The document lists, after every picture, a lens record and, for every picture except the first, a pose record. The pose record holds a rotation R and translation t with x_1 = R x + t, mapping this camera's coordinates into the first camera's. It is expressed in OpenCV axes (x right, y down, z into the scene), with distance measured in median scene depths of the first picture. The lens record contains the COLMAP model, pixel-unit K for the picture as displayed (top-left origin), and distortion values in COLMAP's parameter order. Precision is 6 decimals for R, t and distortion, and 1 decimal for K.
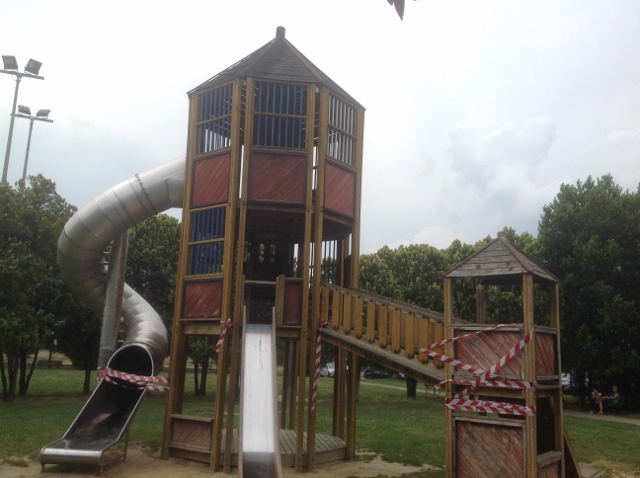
lens RADIAL K [[619.2, 0, 324.0], [0, 619.2, 238.4], [0, 0, 1]] dist [0.114462, -0.234328]
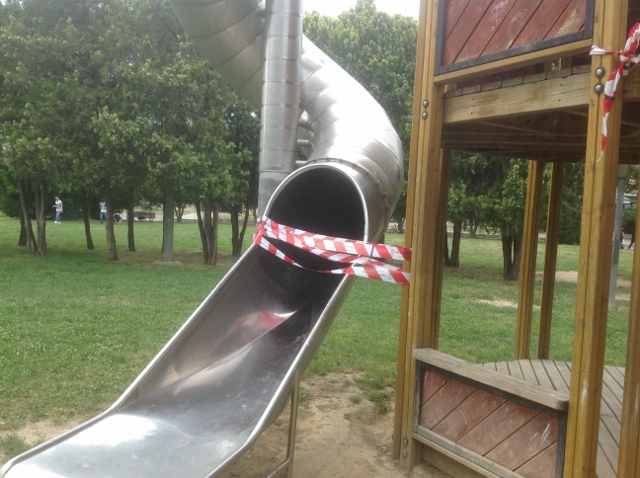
lens RADIAL K [[619.2, 0, 324.0], [0, 619.2, 238.4], [0, 0, 1]] dist [0.114462, -0.234328]
pose [[0.929845, 0.028882, -0.366816, -0.171933], [0.049907, 0.977802, 0.203500, 0.151949], [0.364551, -0.207531, 0.907763, 0.702037]]
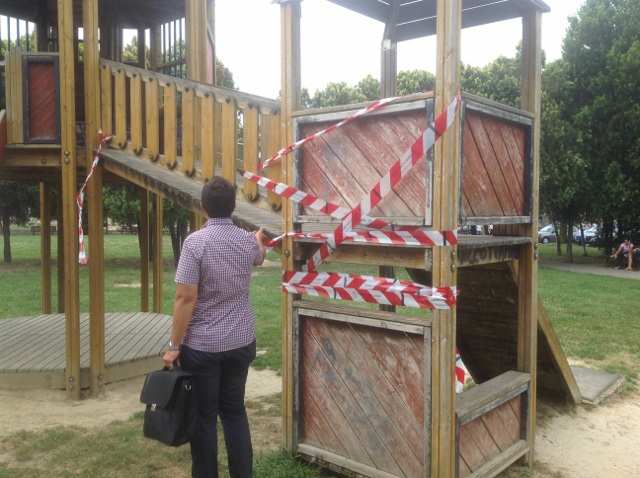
lens RADIAL K [[614.7, 0, 320.0], [0, 614.7, 239.0], [0, 0, 1]] dist [0.168223, -0.401252]
pose [[0.997863, -0.028252, -0.058909, 0.216643], [0.040514, 0.974950, 0.218705, 0.113825], [0.051255, -0.220625, 0.974011, 0.479070]]
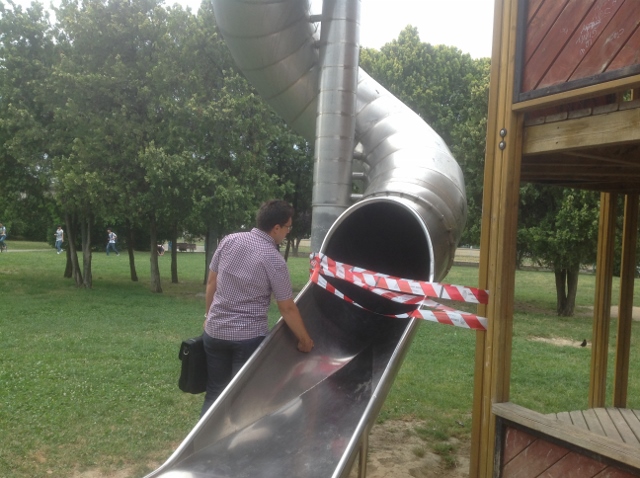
lens RADIAL K [[614.7, 0, 320.0], [0, 614.7, 239.0], [0, 0, 1]] dist [0.168223, -0.401252]
pose [[0.904670, 0.009849, -0.425999, -0.197940], [0.061485, 0.986253, 0.153375, 0.150801], [0.421654, -0.164946, 0.891628, 0.721059]]
